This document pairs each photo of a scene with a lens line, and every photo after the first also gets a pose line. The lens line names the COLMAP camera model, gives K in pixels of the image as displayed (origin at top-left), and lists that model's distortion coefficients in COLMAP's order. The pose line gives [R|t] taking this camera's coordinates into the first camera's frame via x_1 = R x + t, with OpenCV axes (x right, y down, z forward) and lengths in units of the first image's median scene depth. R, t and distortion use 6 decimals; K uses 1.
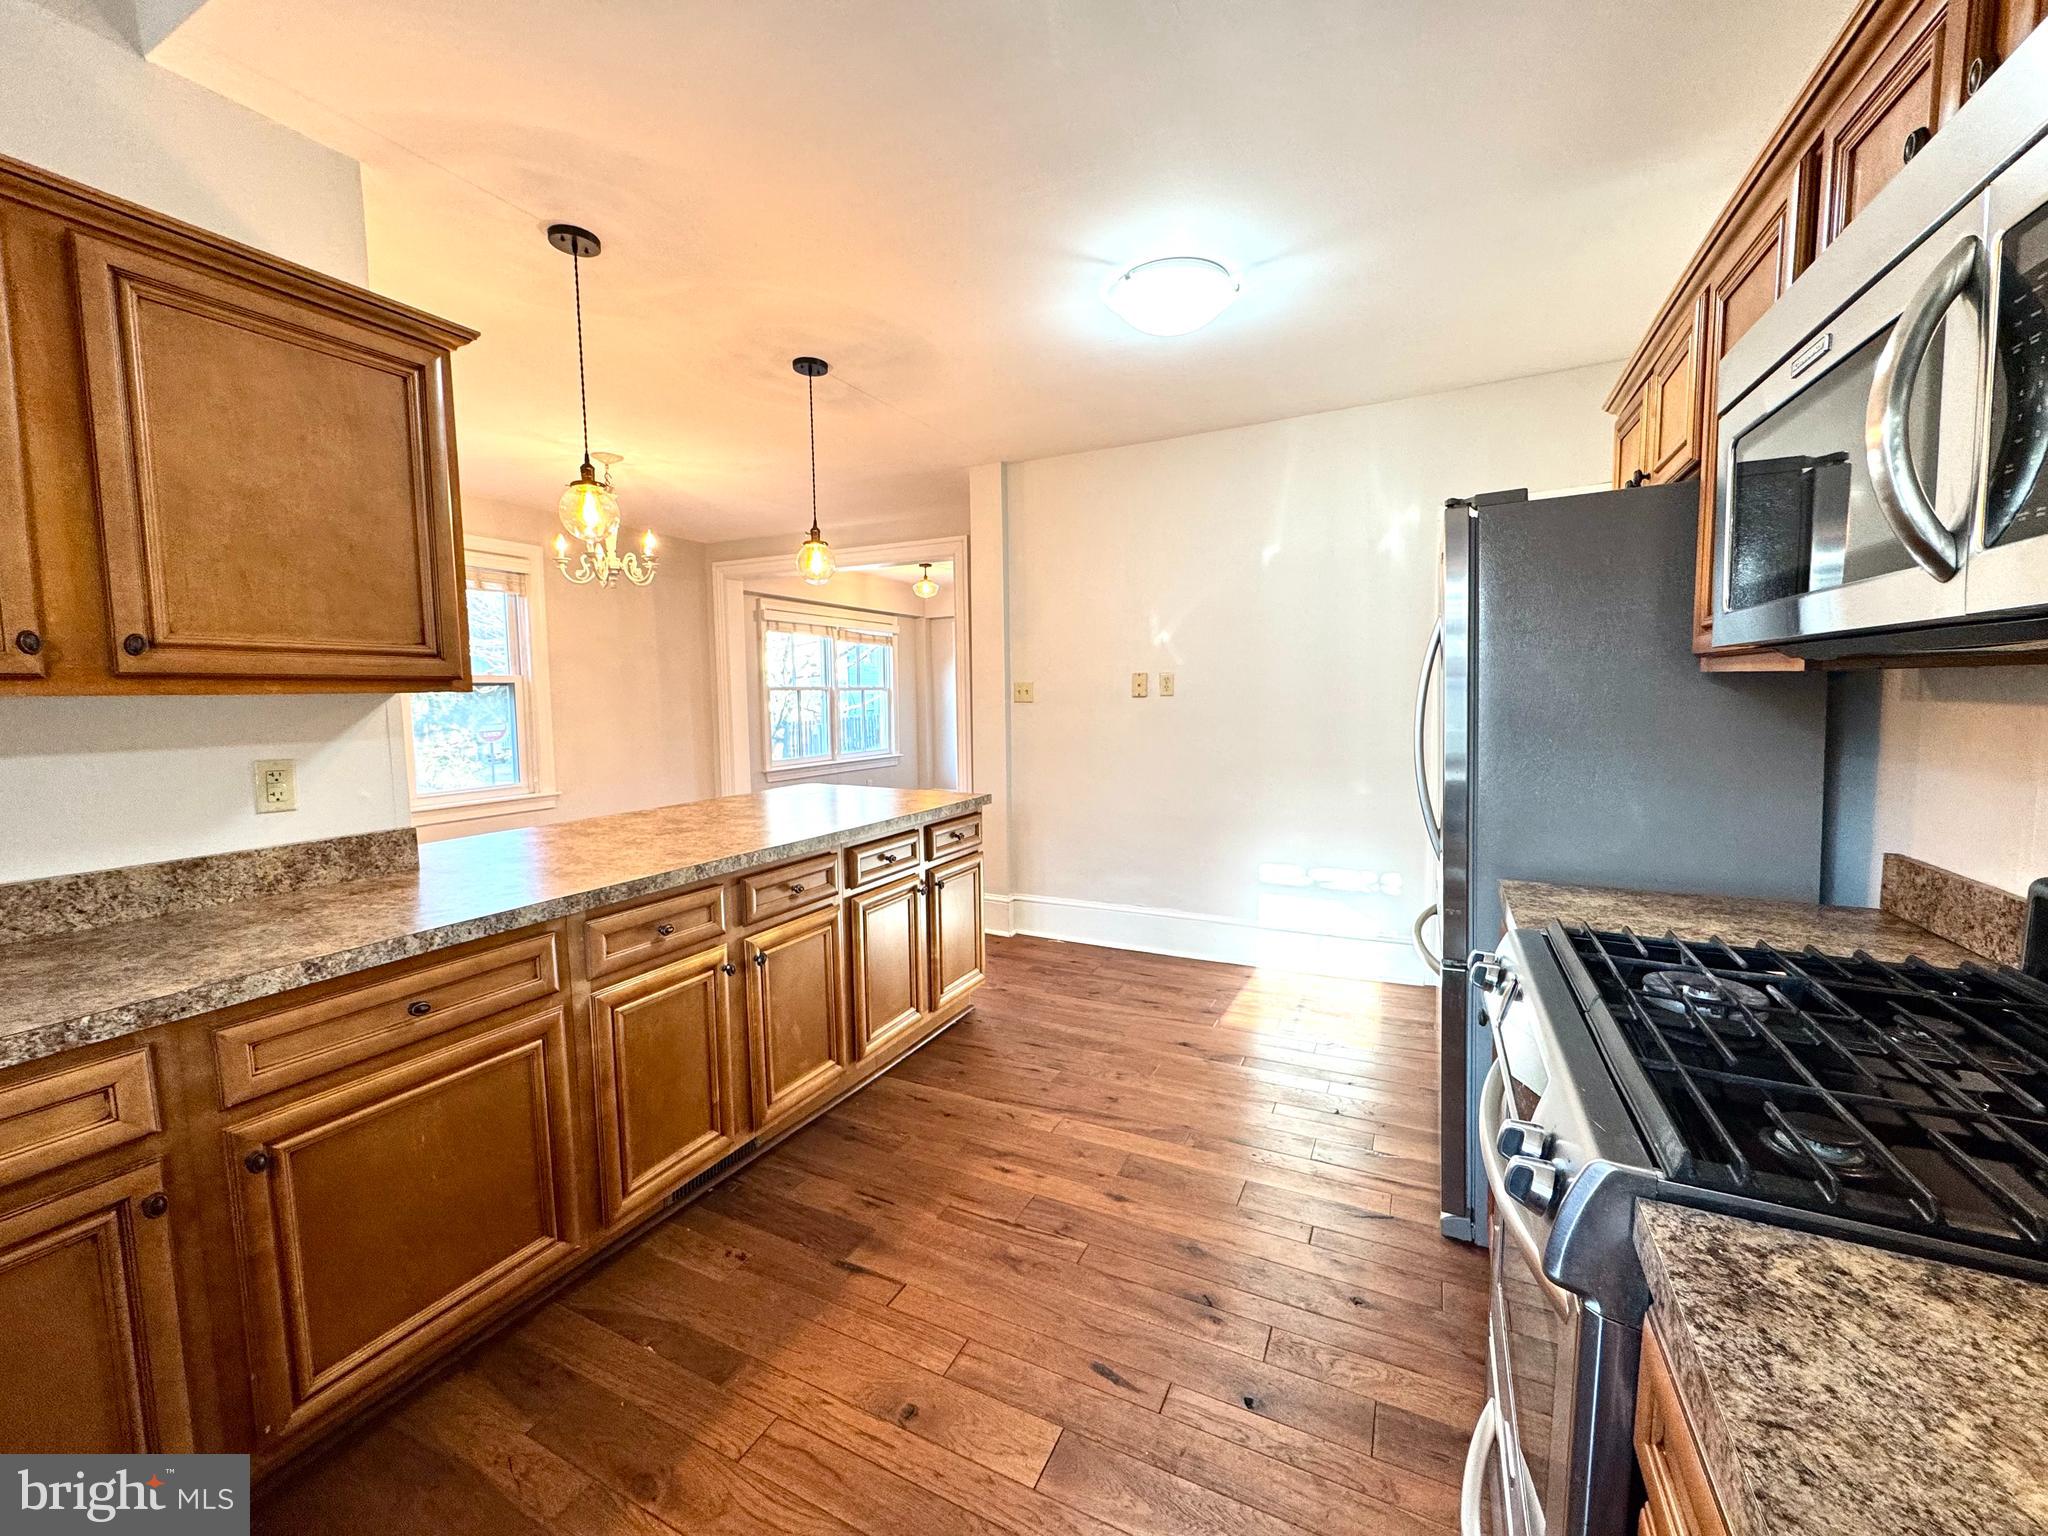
lens RADIAL K [[814.9, 0, 1010.3], [0, 814.9, 763.2], [0, 0, 1]] dist [-0.003902, 0.000470]
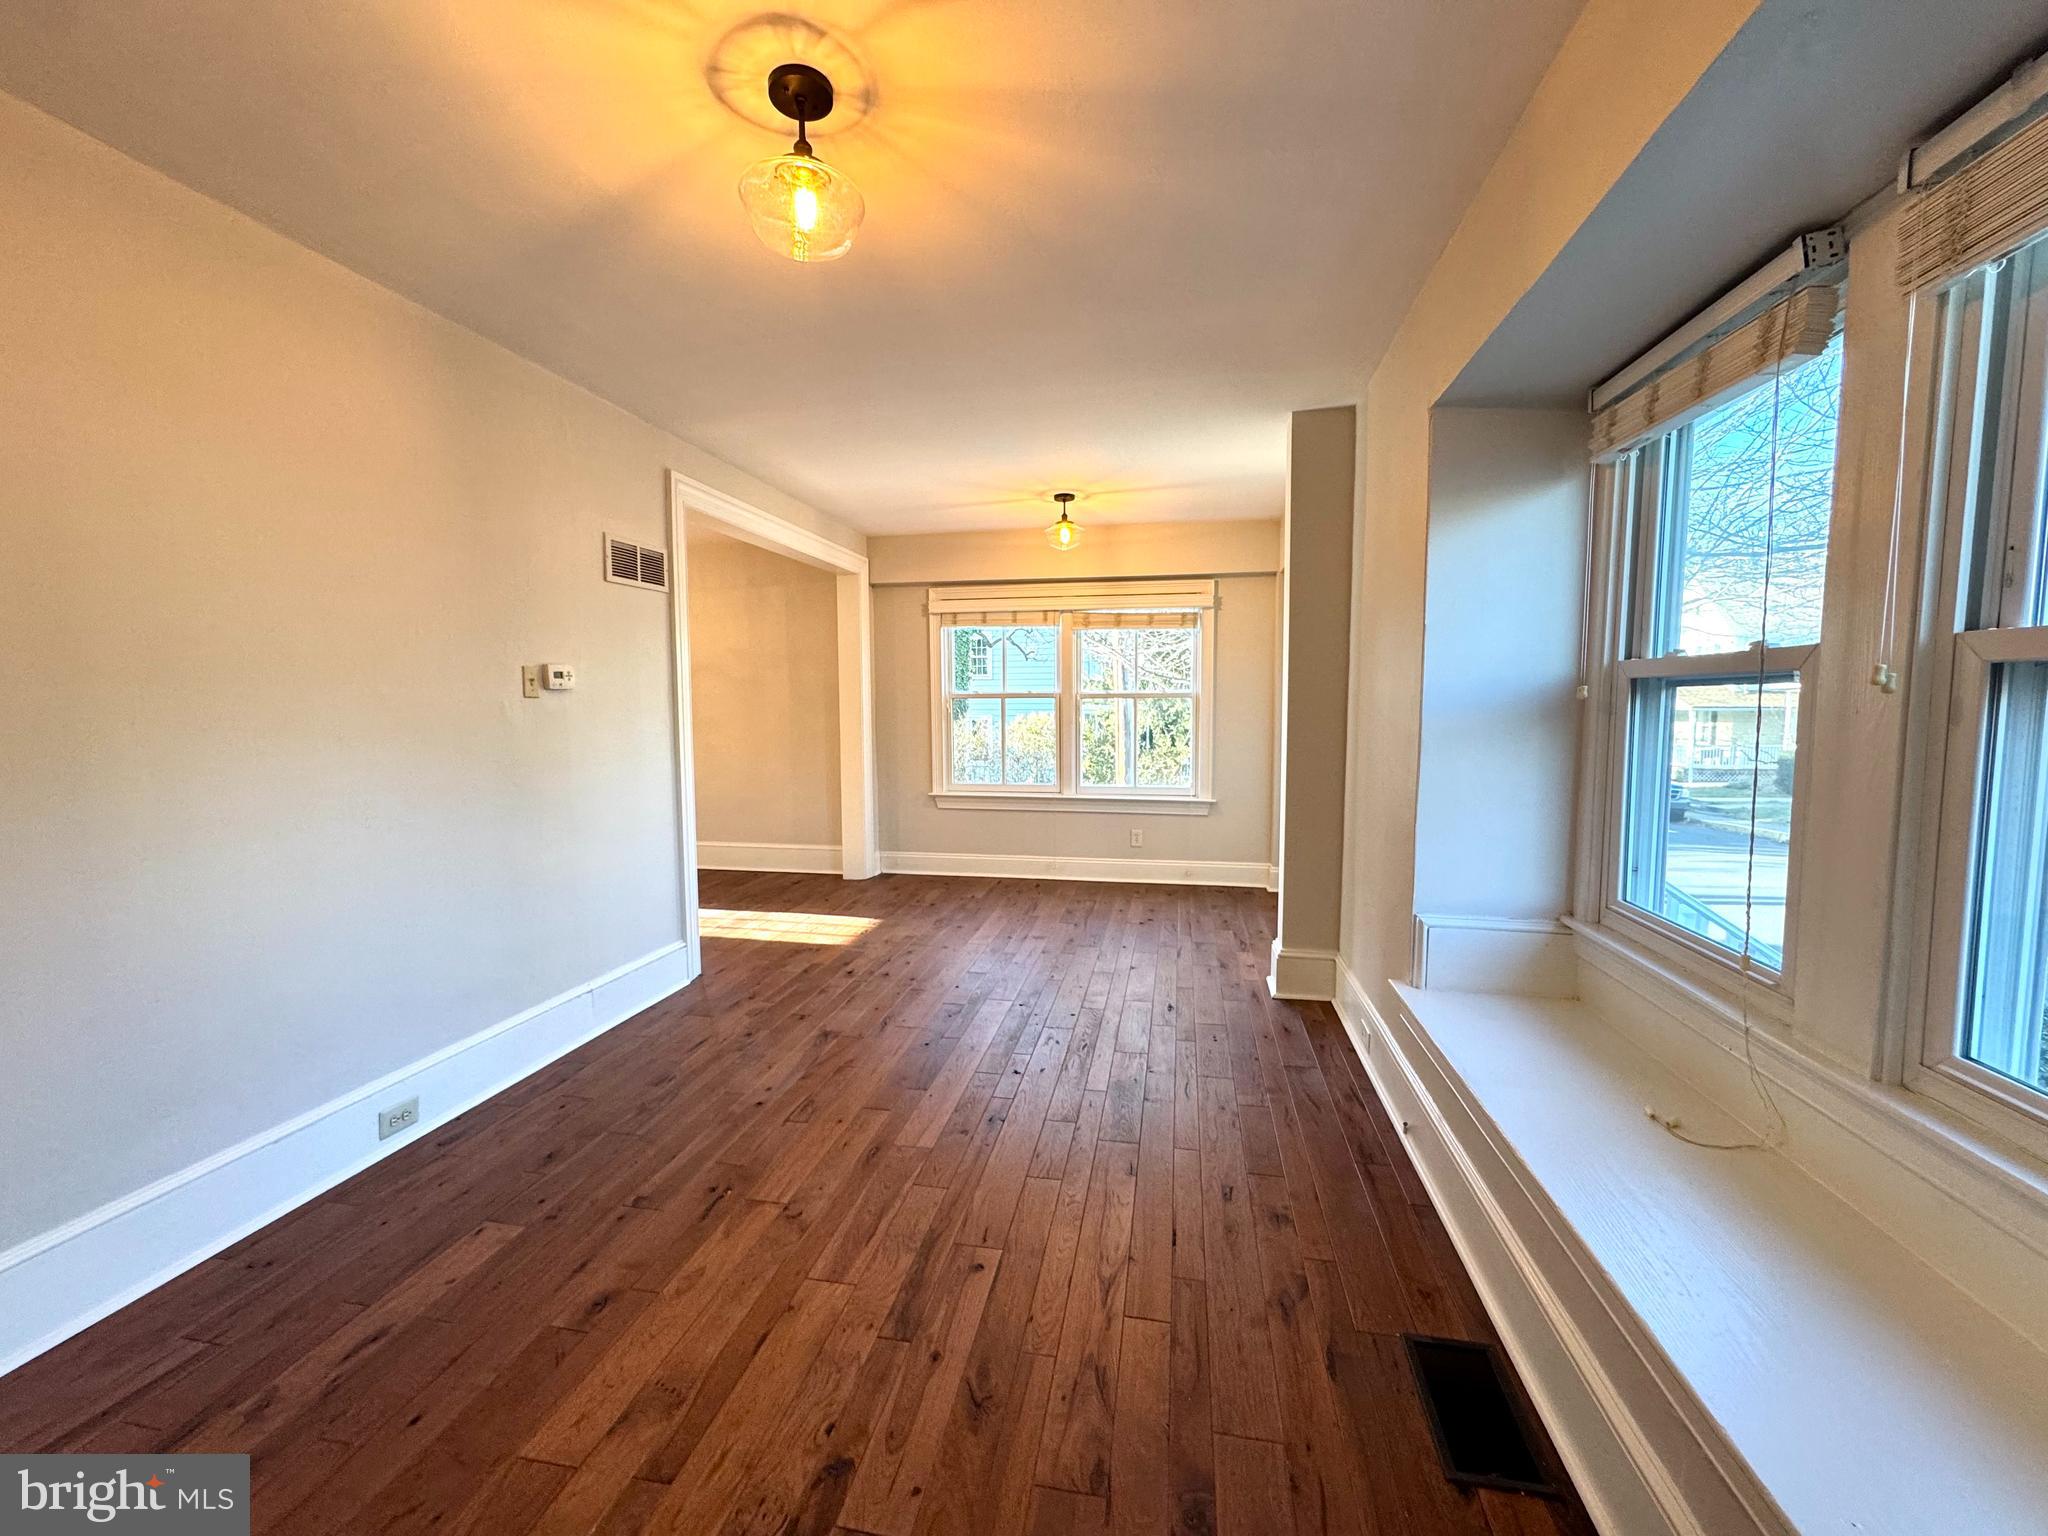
lens RADIAL K [[814.9, 0, 1022.0], [0, 814.9, 766.4], [0, 0, 1]] dist [-0.003902, 0.000470]
pose [[0.275457, 0.086426, -0.957421, 0.536518], [-0.080996, 0.994496, 0.066470, -0.082093], [0.957895, 0.059238, 0.280941, 0.855211]]
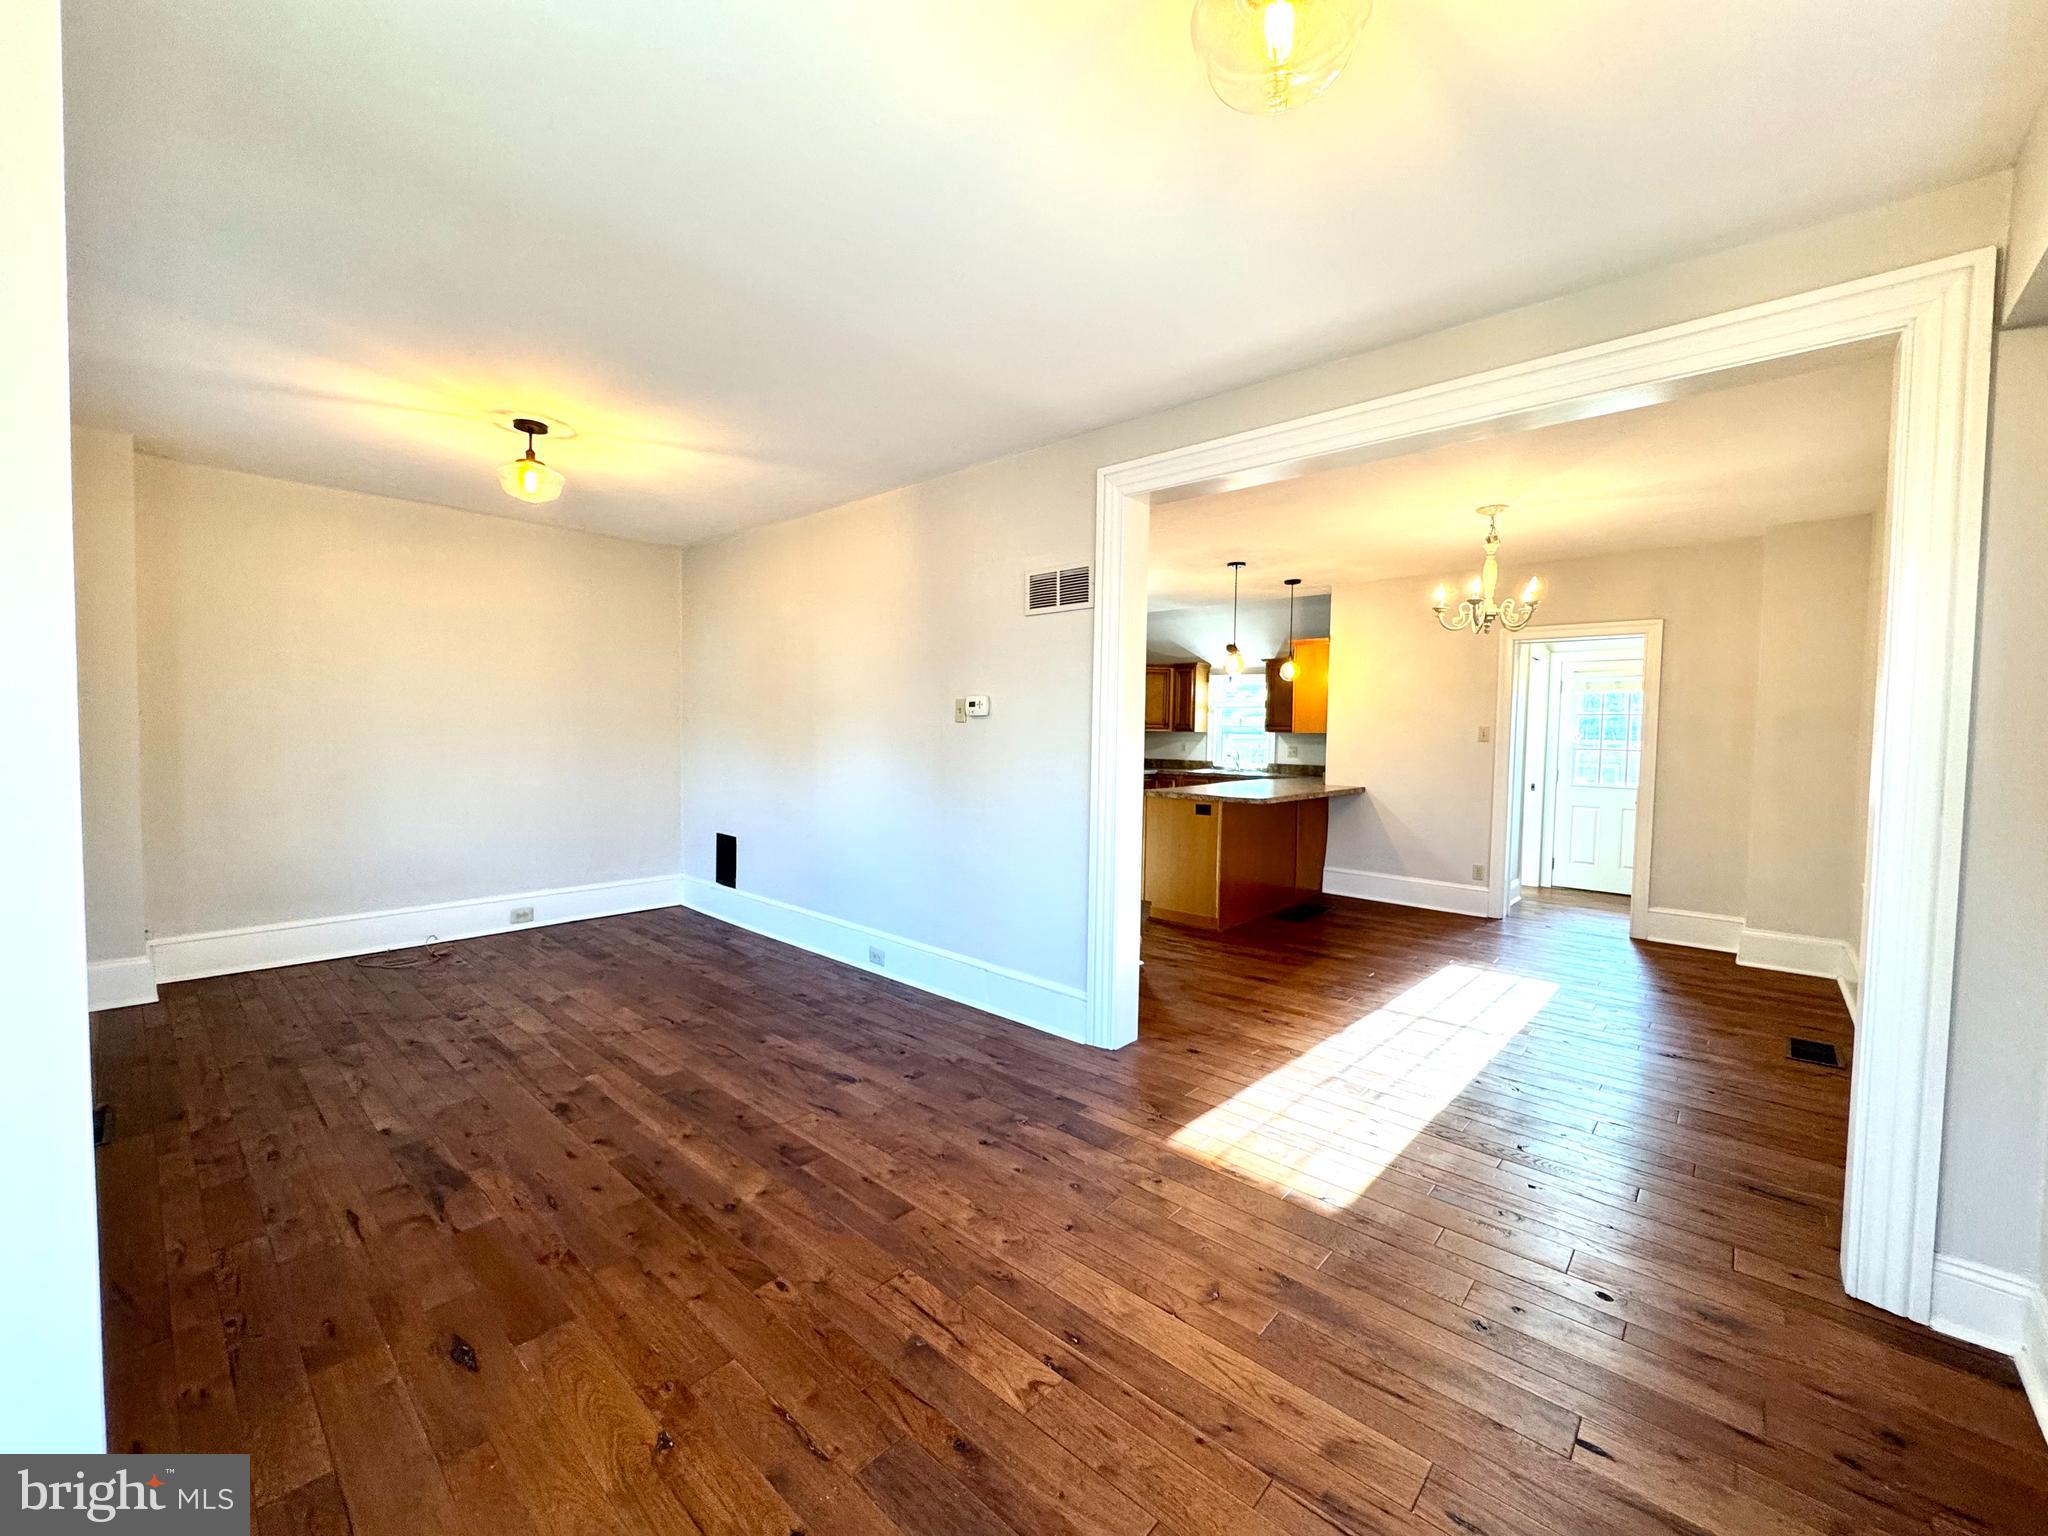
lens RADIAL K [[814.9, 0, 1020.5], [0, 814.9, 766.0], [0, 0, 1]] dist [-0.003902, 0.000470]
pose [[-0.966019, -0.015888, 0.257984, -0.103403], [0.017180, 0.991955, 0.125423, -0.107961], [-0.257901, 0.125593, -0.957974, 1.246012]]
